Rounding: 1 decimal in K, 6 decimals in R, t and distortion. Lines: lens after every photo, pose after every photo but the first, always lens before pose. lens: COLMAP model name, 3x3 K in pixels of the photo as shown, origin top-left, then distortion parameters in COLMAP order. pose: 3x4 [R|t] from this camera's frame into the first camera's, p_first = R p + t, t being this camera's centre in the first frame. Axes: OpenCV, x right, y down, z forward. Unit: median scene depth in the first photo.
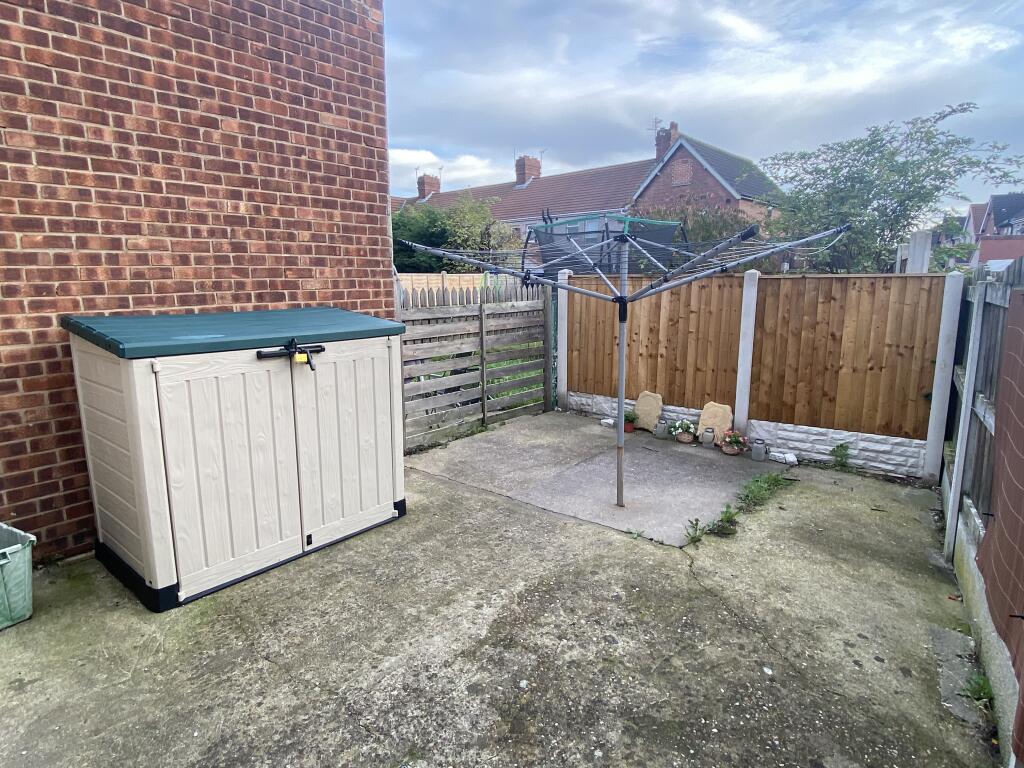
lens RADIAL K [[575.4, 0, 512.0], [0, 575.4, 384.0], [0, 0, 1]] dist [0.000562, 0.000058]
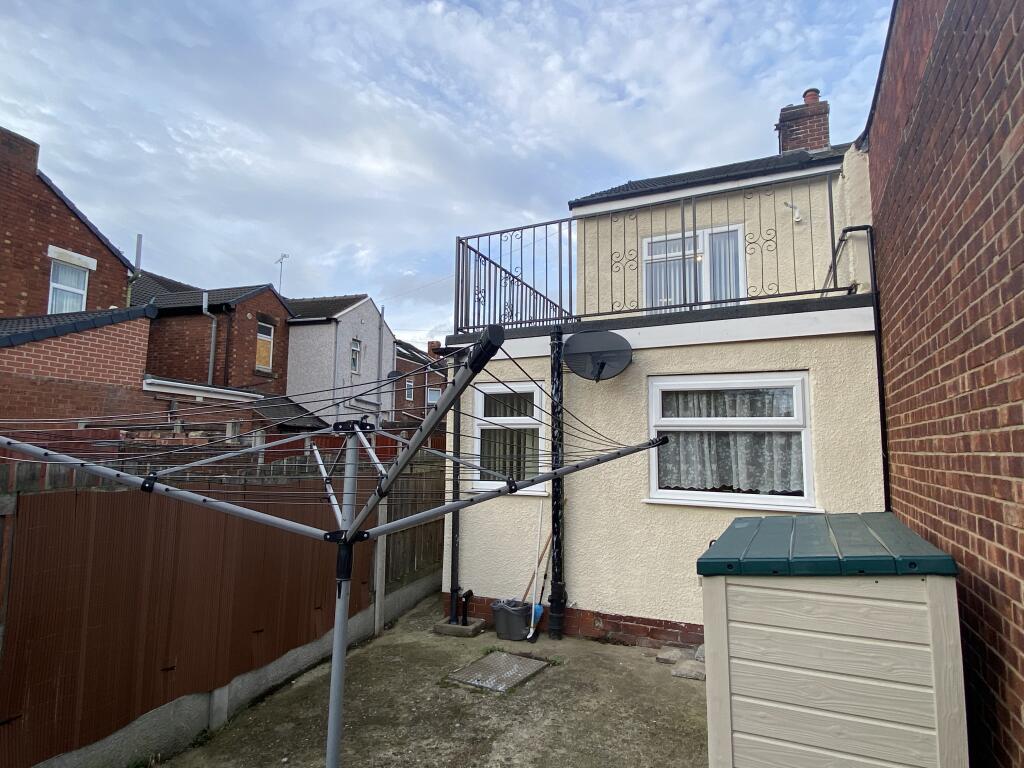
lens RADIAL K [[575.4, 0, 512.0], [0, 575.4, 384.0], [0, 0, 1]] dist [0.000562, 0.000058]
pose [[-0.969780, -0.026287, -0.242562, 0.270017], [-0.044104, 0.996688, 0.068319, -0.511701], [0.239963, 0.076953, -0.967727, 2.362939]]
